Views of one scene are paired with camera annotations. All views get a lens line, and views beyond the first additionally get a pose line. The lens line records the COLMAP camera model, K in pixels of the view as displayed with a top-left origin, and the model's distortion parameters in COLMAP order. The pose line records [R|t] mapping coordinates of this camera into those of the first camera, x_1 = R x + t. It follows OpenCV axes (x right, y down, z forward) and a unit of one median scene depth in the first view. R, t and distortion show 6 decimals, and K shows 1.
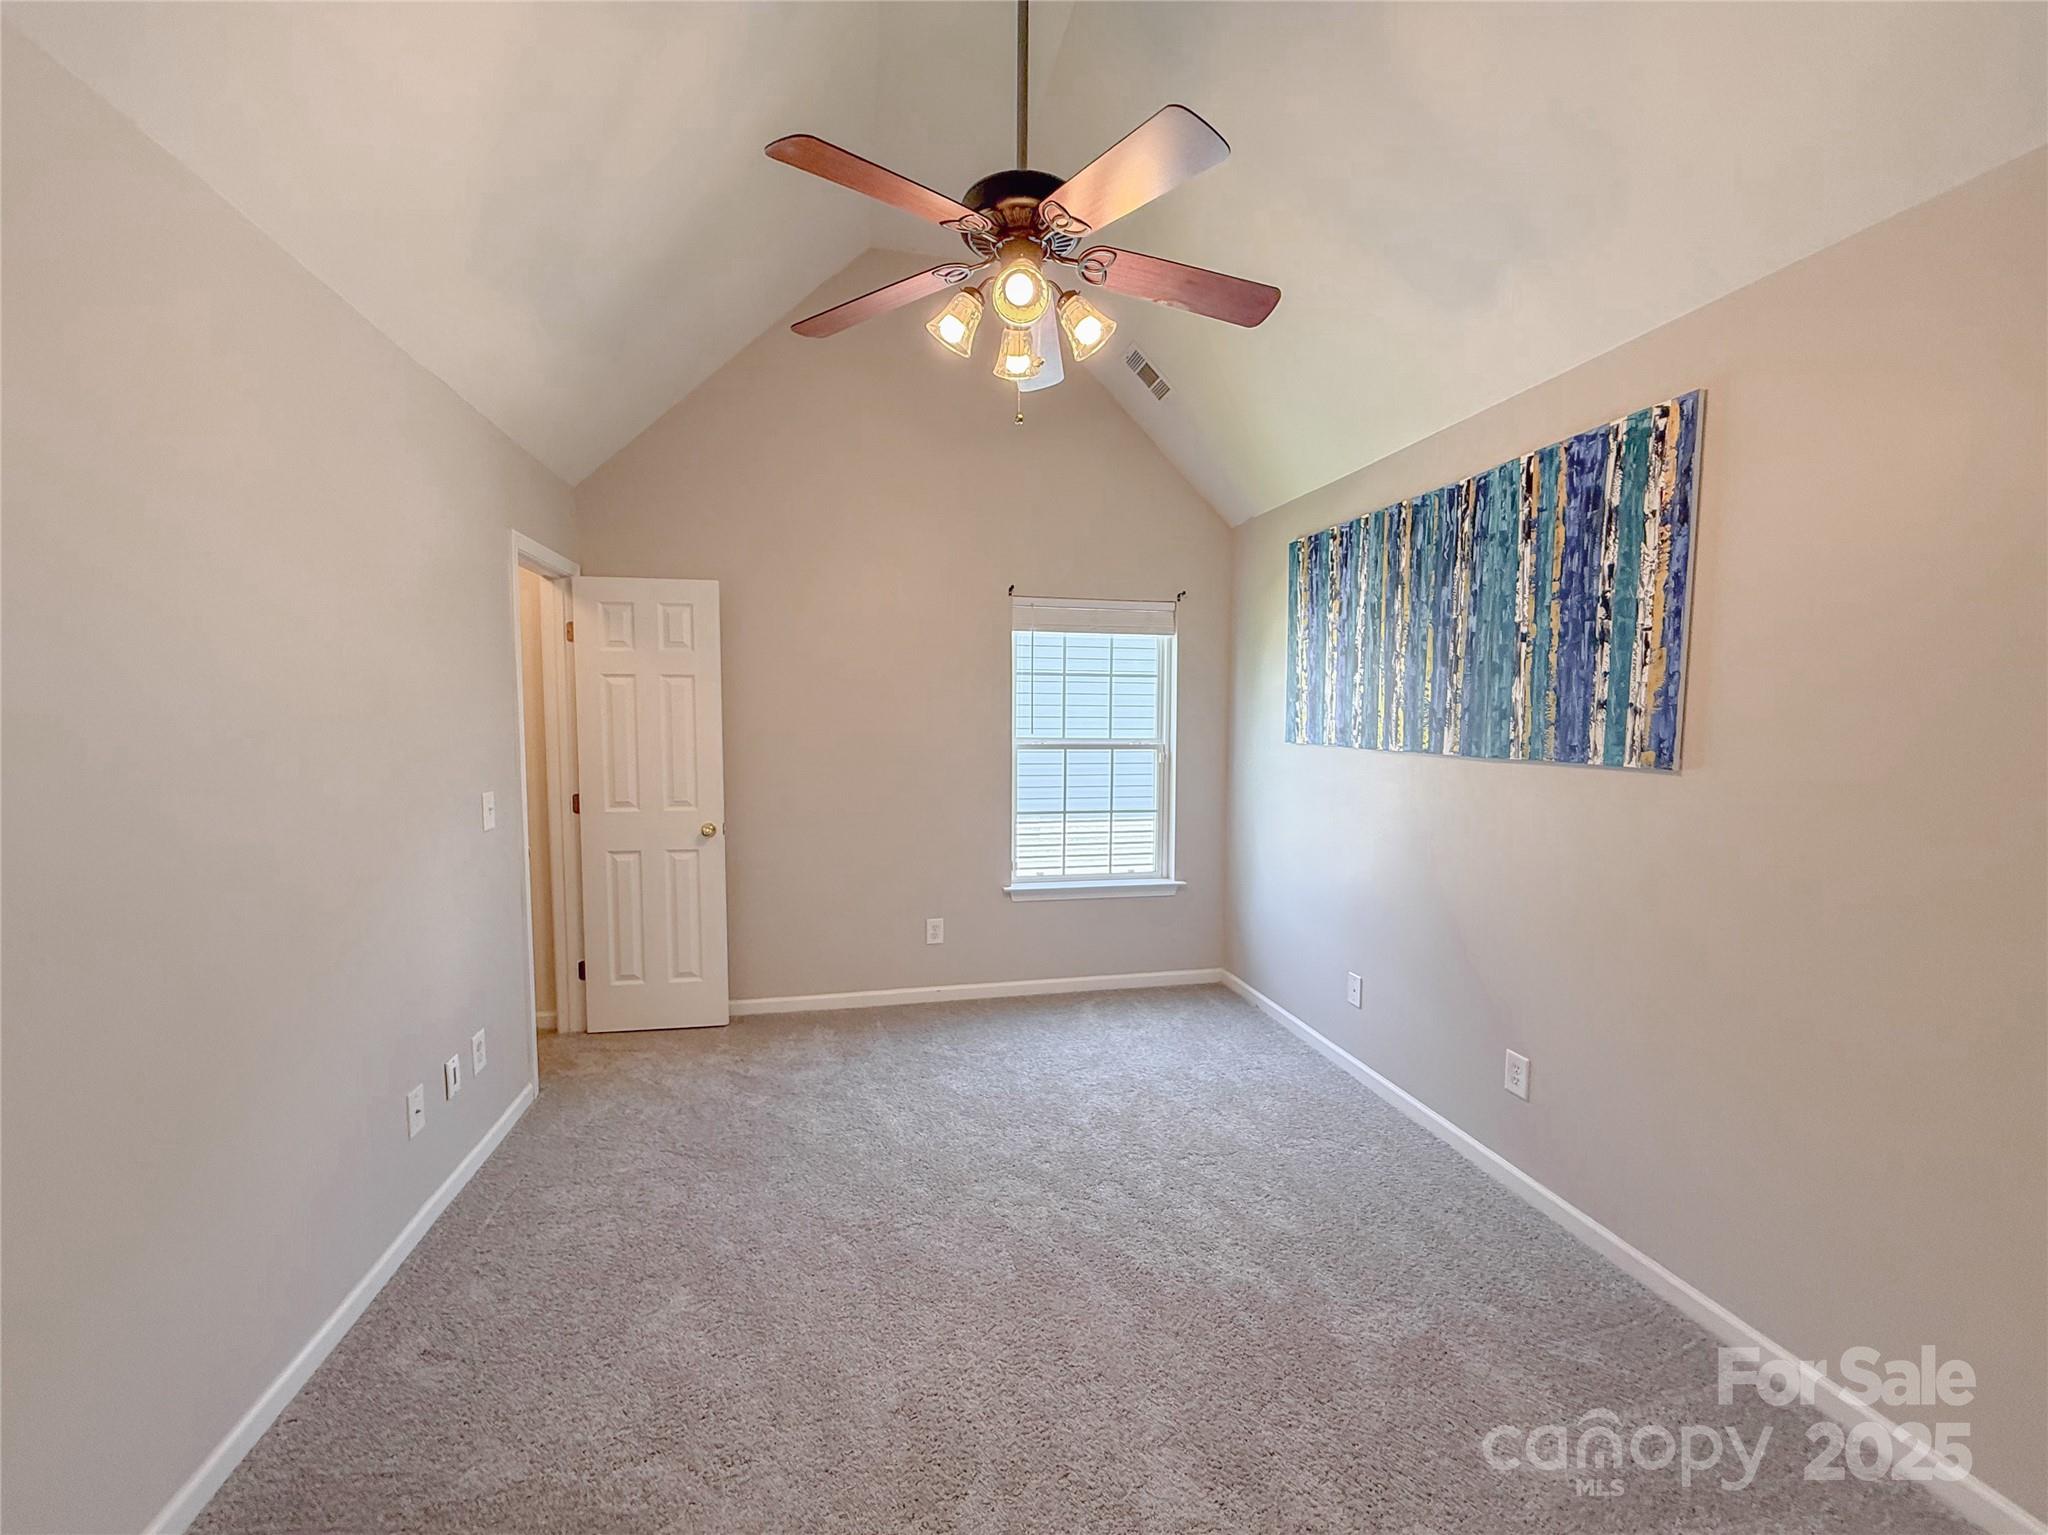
lens RADIAL K [[812.5, 0, 1020.3], [0, 812.5, 769.1], [0, 0, 1]] dist [-0.000708, -0.000096]
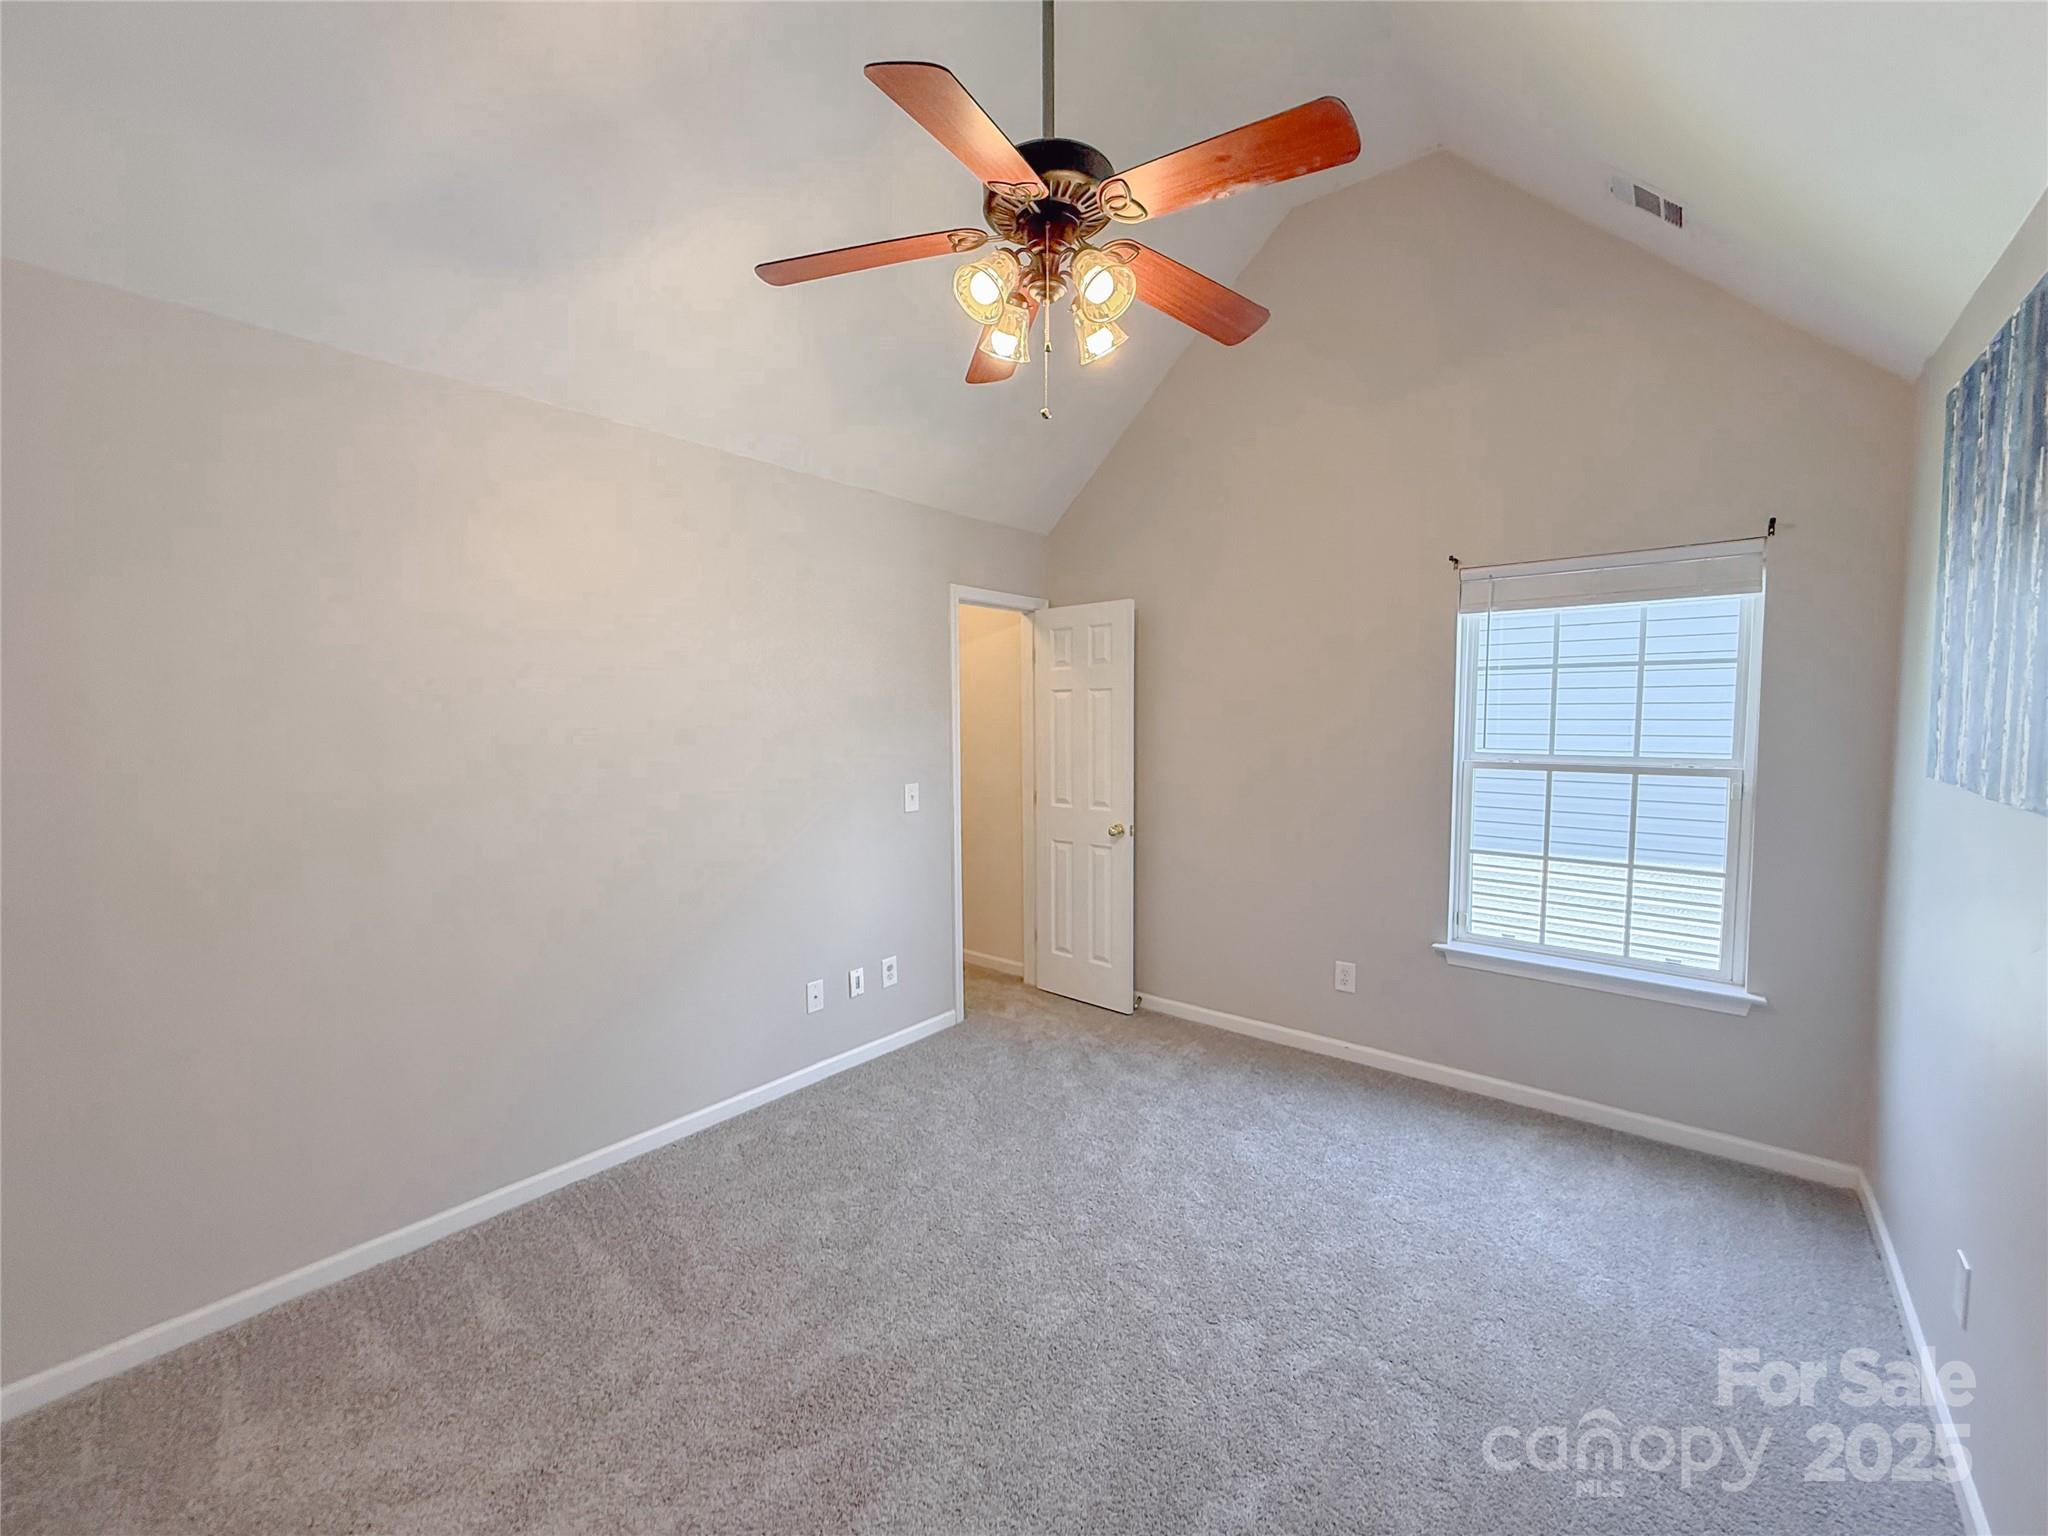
lens RADIAL K [[820.2, 0, 1024.1], [0, 820.2, 769.8], [0, 0, 1]] dist [0.000133, -0.000068]
pose [[0.622633, 0.044414, -0.781252, 0.393370], [-0.043338, 0.998813, 0.022243, -0.024861], [0.781313, 0.020009, 0.623819, 0.220015]]
